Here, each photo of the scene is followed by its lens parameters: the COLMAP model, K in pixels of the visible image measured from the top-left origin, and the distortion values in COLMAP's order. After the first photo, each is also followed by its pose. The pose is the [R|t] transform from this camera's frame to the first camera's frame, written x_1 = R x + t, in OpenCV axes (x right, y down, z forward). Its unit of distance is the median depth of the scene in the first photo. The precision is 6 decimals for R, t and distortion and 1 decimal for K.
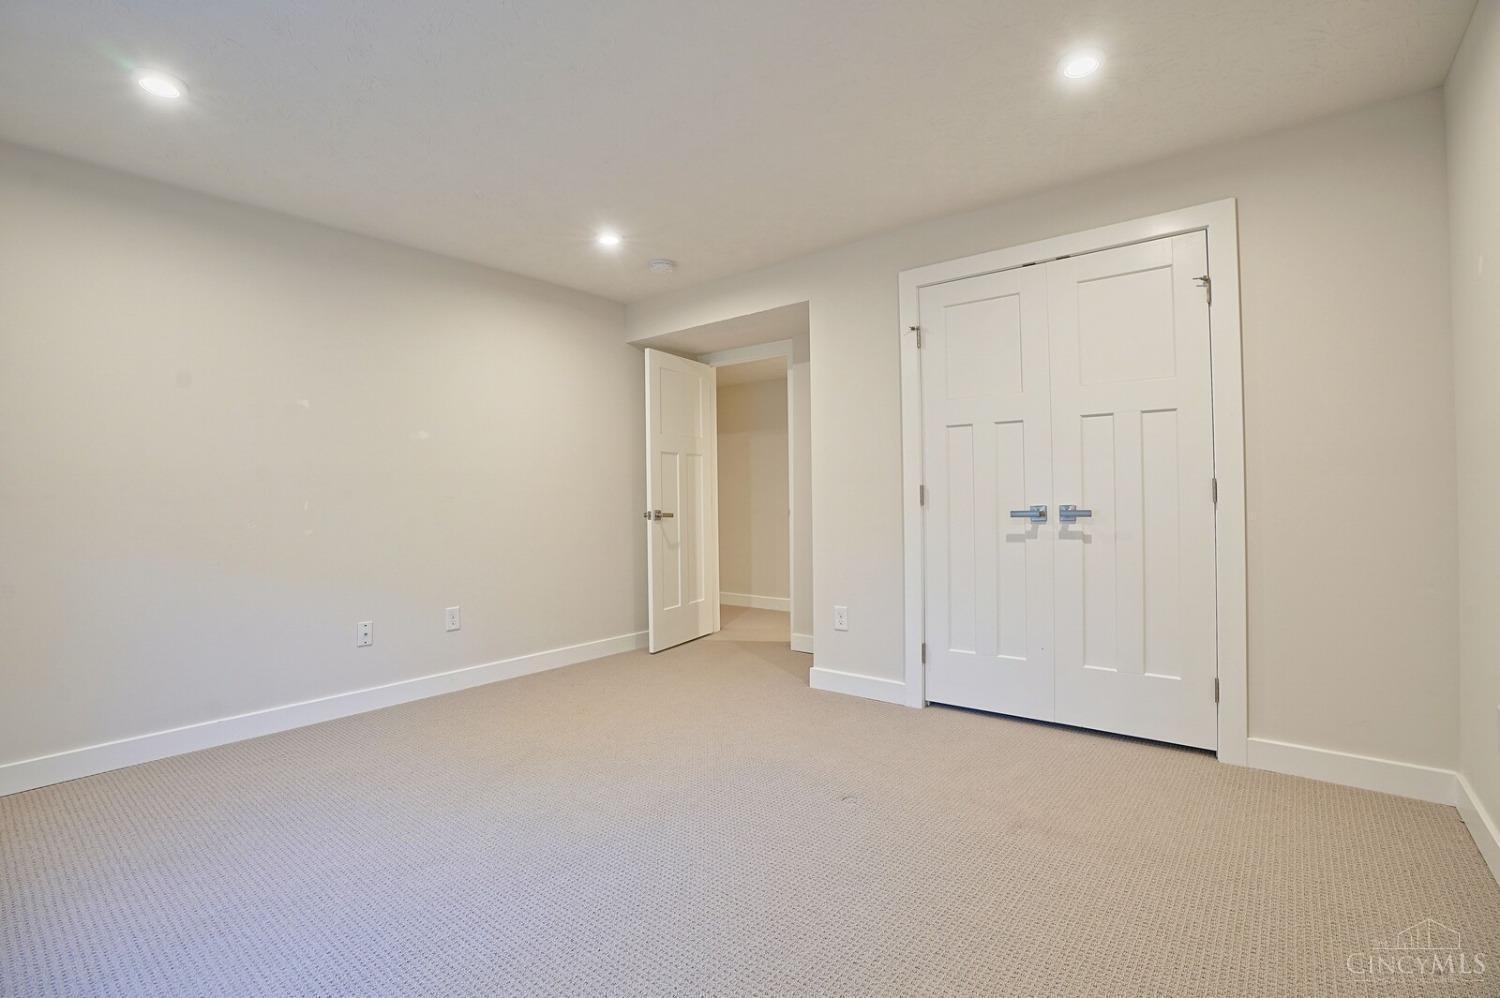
lens RADIAL K [[688.7, 0, 752.7], [0, 688.7, 490.9], [0, 0, 1]] dist [-0.058174, 0.018694]
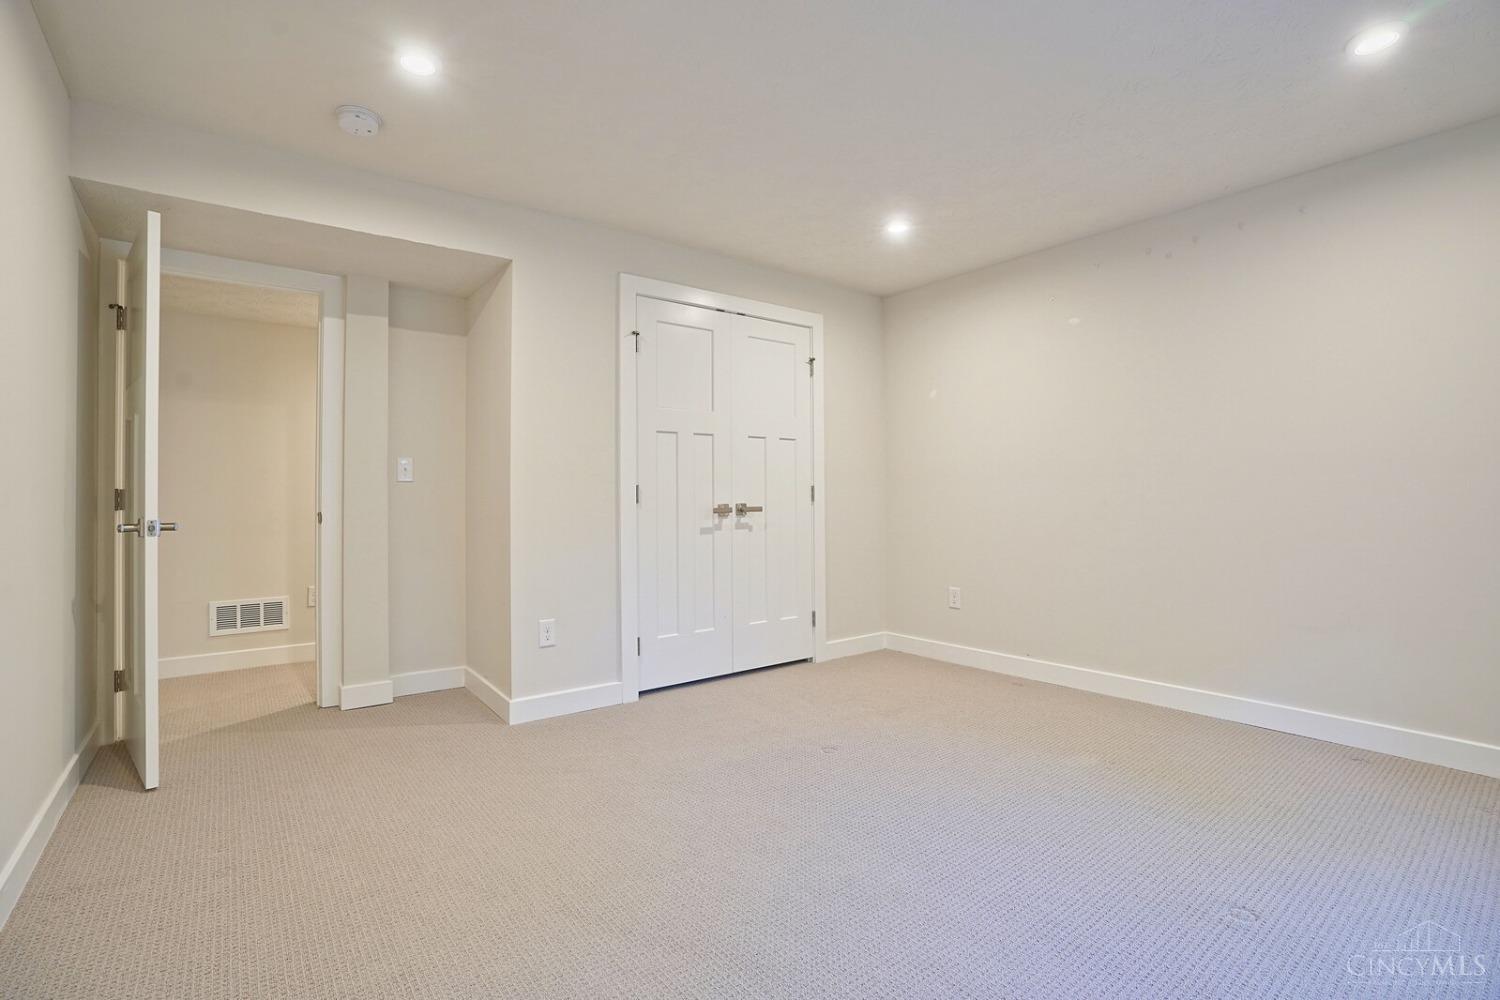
lens RADIAL K [[688.7, 0, 754.4], [0, 688.7, 495.5], [0, 0, 1]] dist [-0.058174, 0.018694]
pose [[0.240872, 0.014950, 0.970442, -0.809011], [-0.002886, 0.999888, -0.014687, 0.025164], [-0.970553, 0.000737, 0.240888, 0.645194]]
